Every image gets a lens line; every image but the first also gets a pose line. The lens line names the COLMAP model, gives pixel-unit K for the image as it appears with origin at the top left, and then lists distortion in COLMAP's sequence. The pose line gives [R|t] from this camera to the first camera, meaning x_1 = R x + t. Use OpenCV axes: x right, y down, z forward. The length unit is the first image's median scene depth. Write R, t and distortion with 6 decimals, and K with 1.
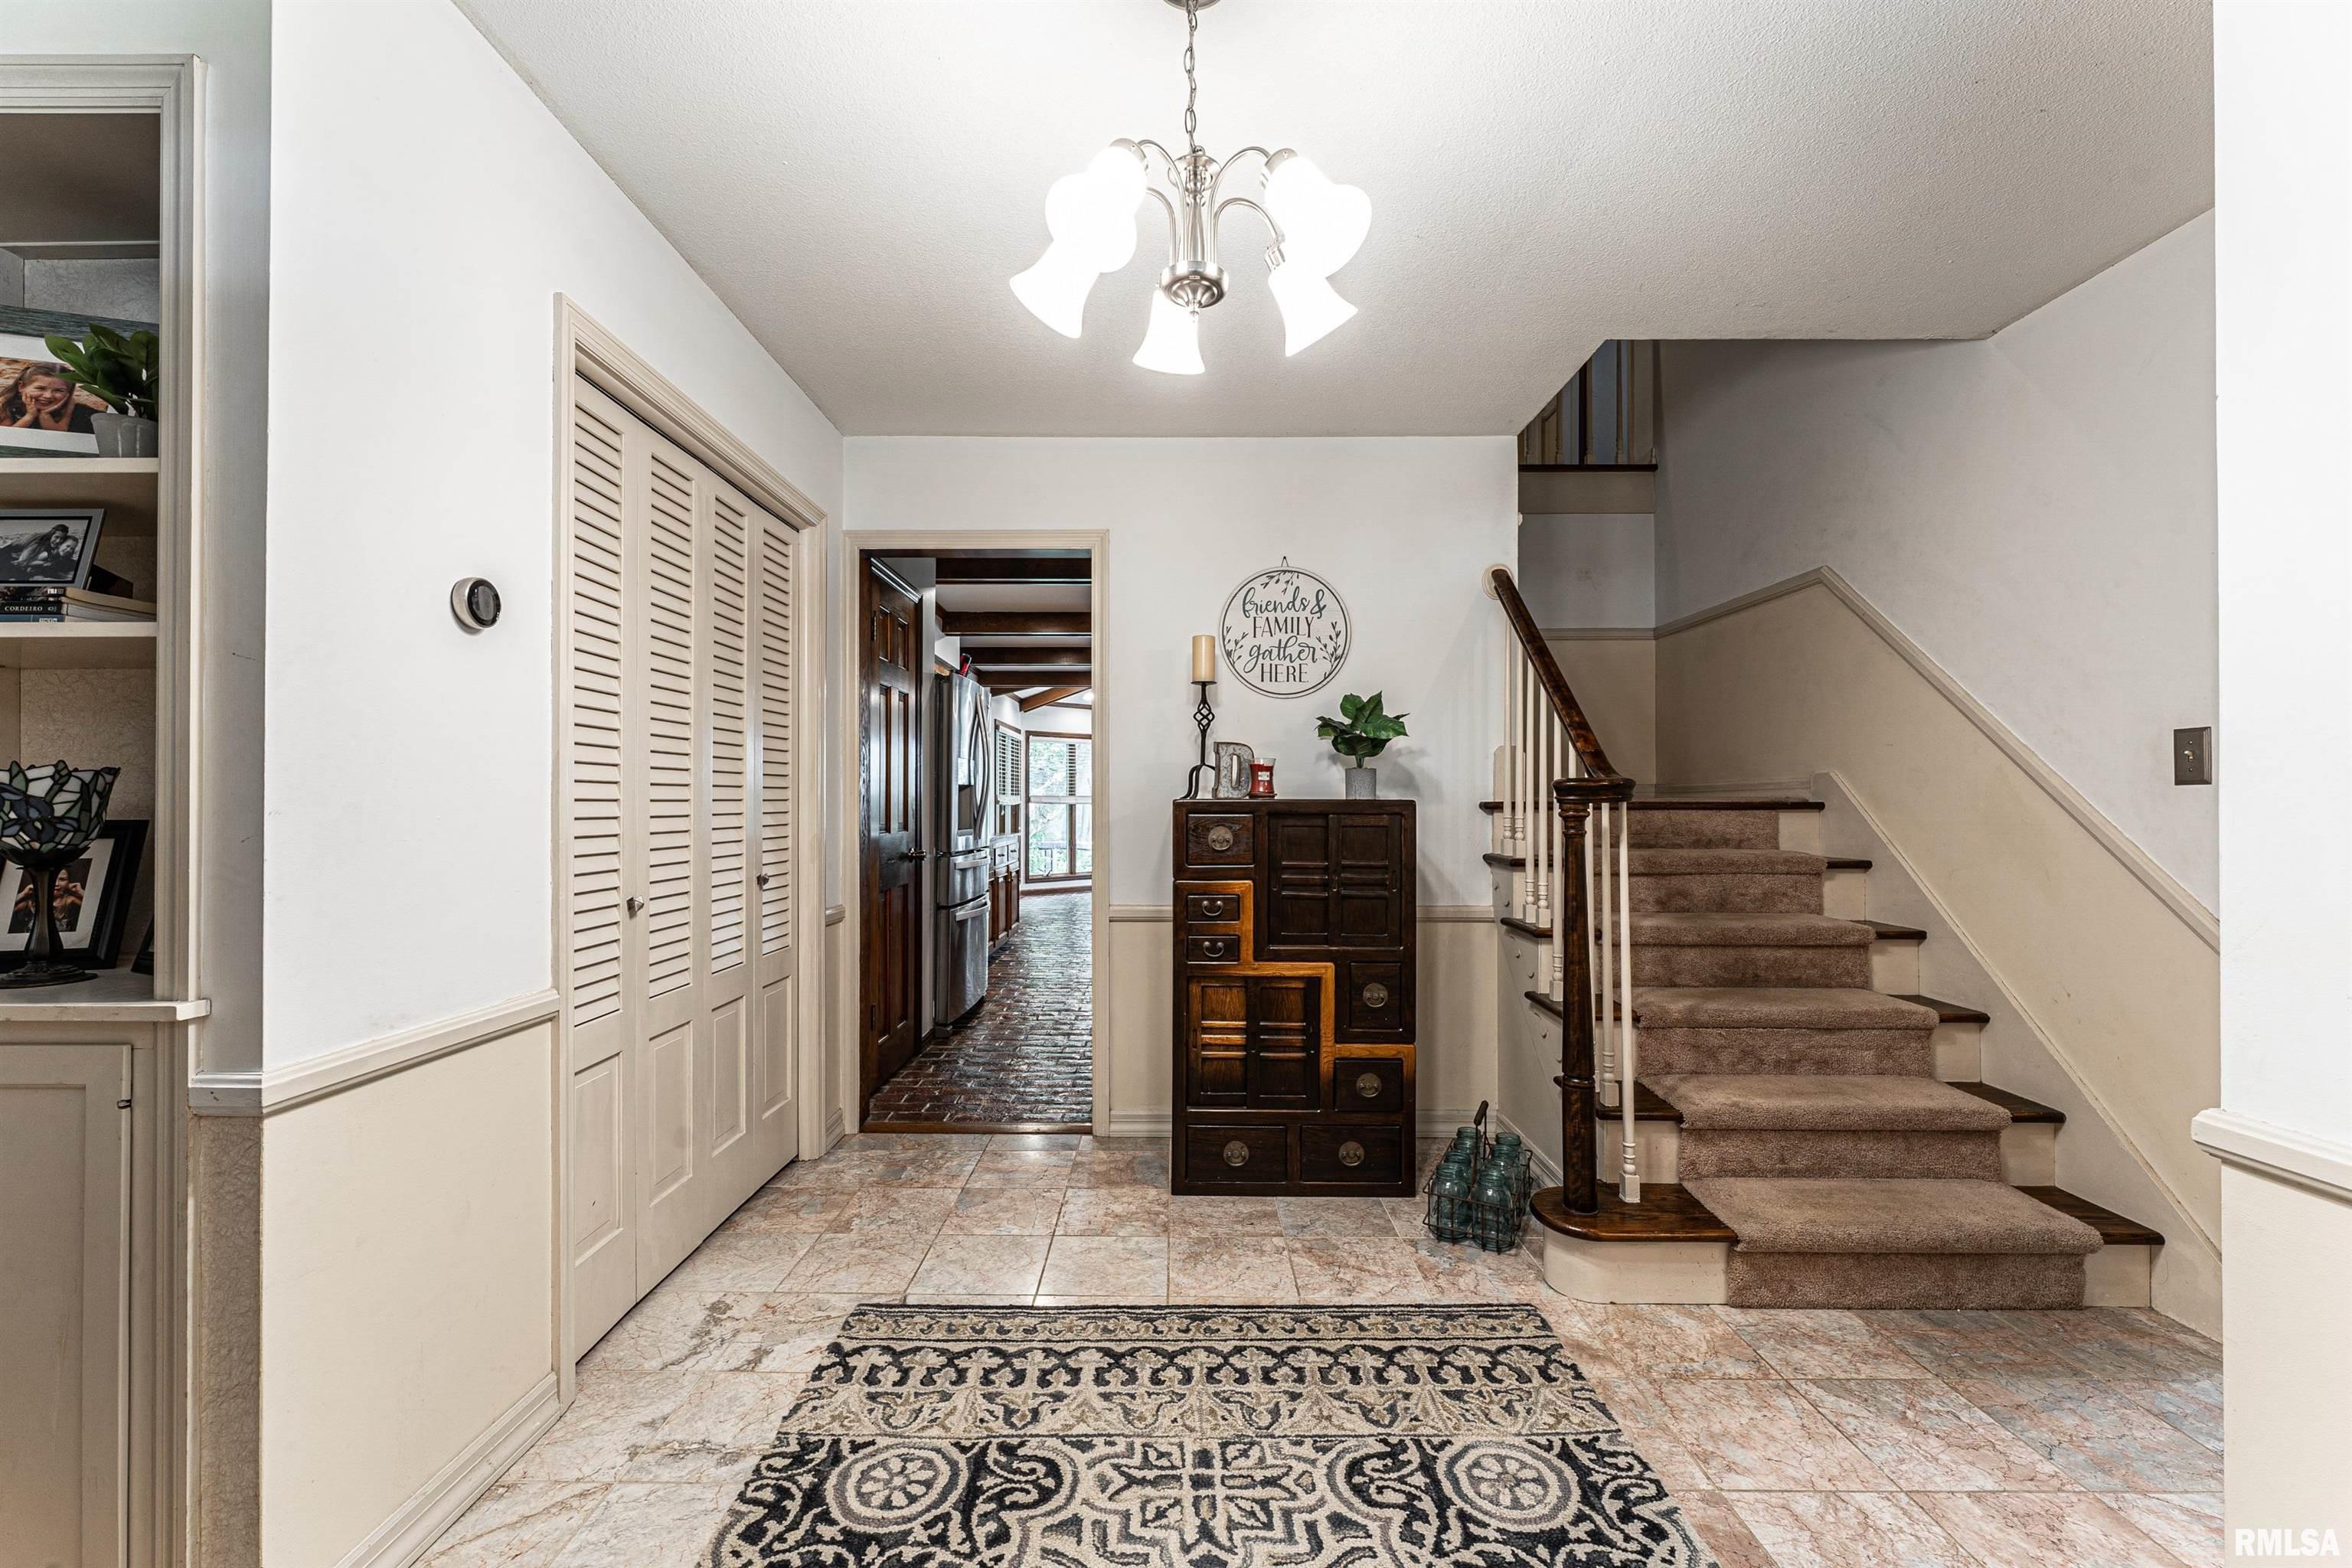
lens RADIAL K [[950.2, 0, 1173.8], [0, 950.2, 793.9], [0, 0, 1]] dist [0.015659, -0.000147]
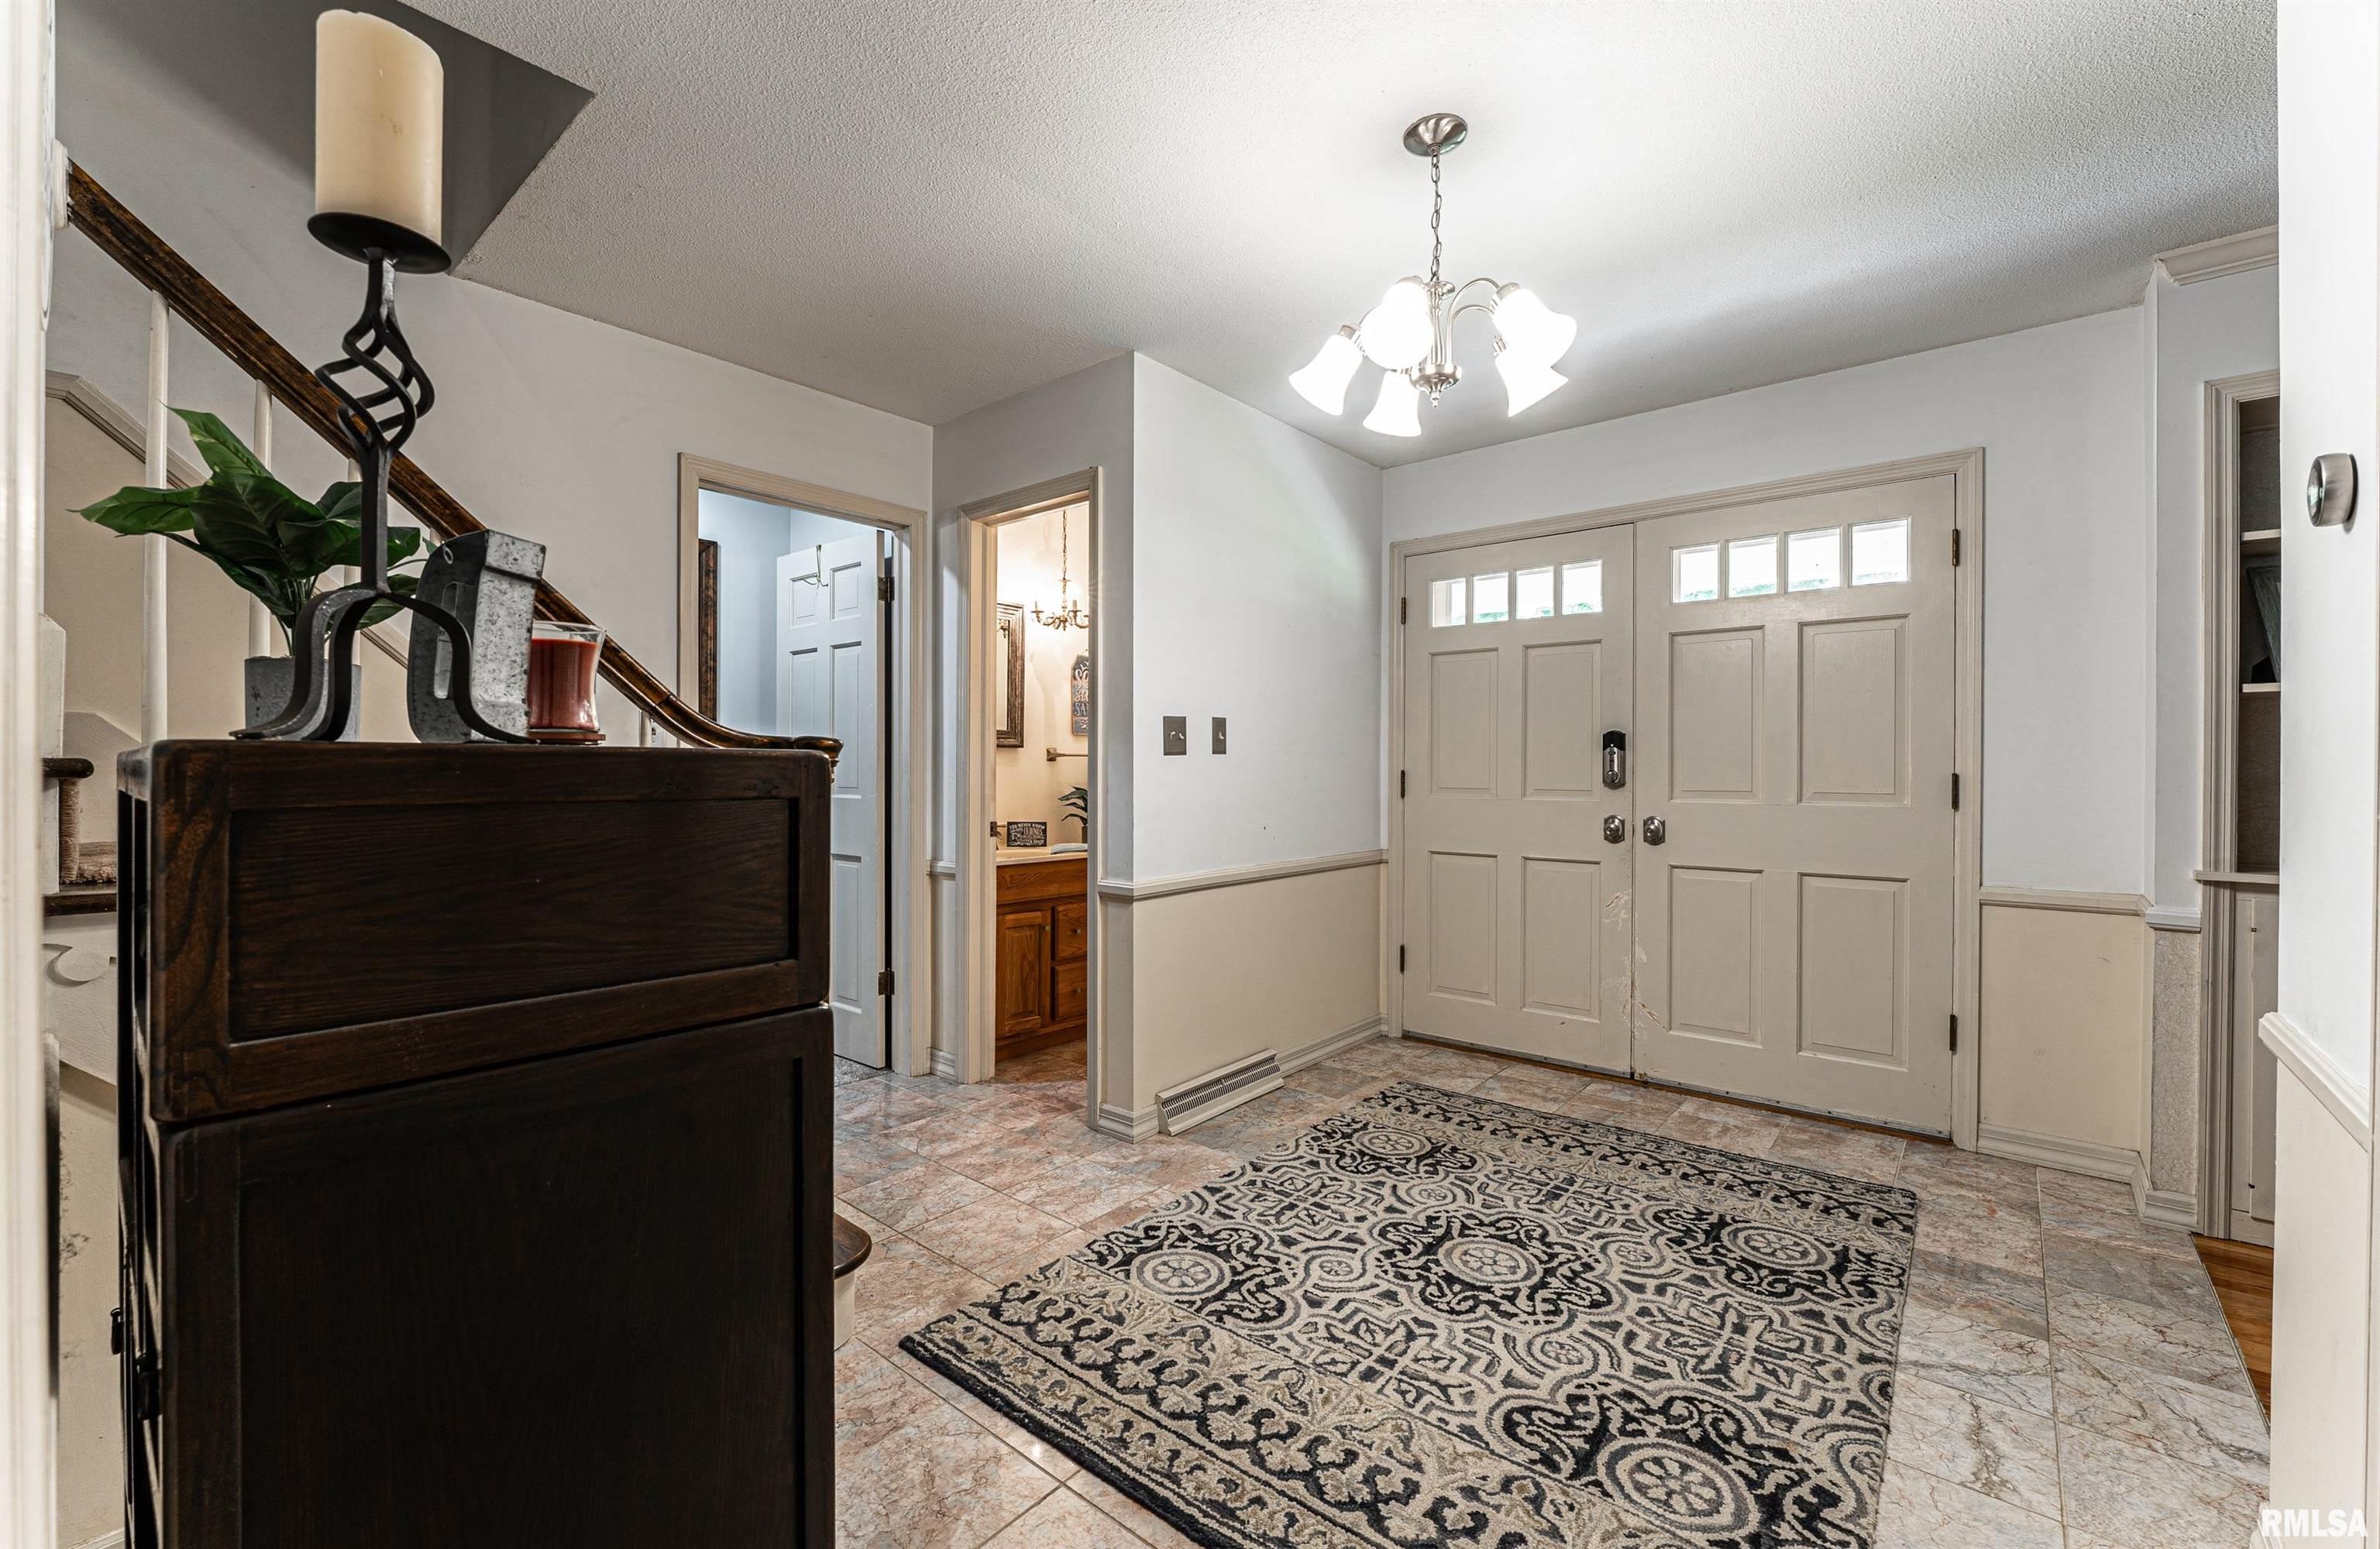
lens RADIAL K [[969.5, 0, 1189.5], [0, 969.5, 773.2], [0, 0, 1]] dist [-0.000663, -0.000020]
pose [[-0.766229, -0.006450, 0.642535, -0.511295], [-0.010885, 0.999936, -0.002942, 0.019459], [-0.642475, -0.009248, -0.766251, 1.971286]]
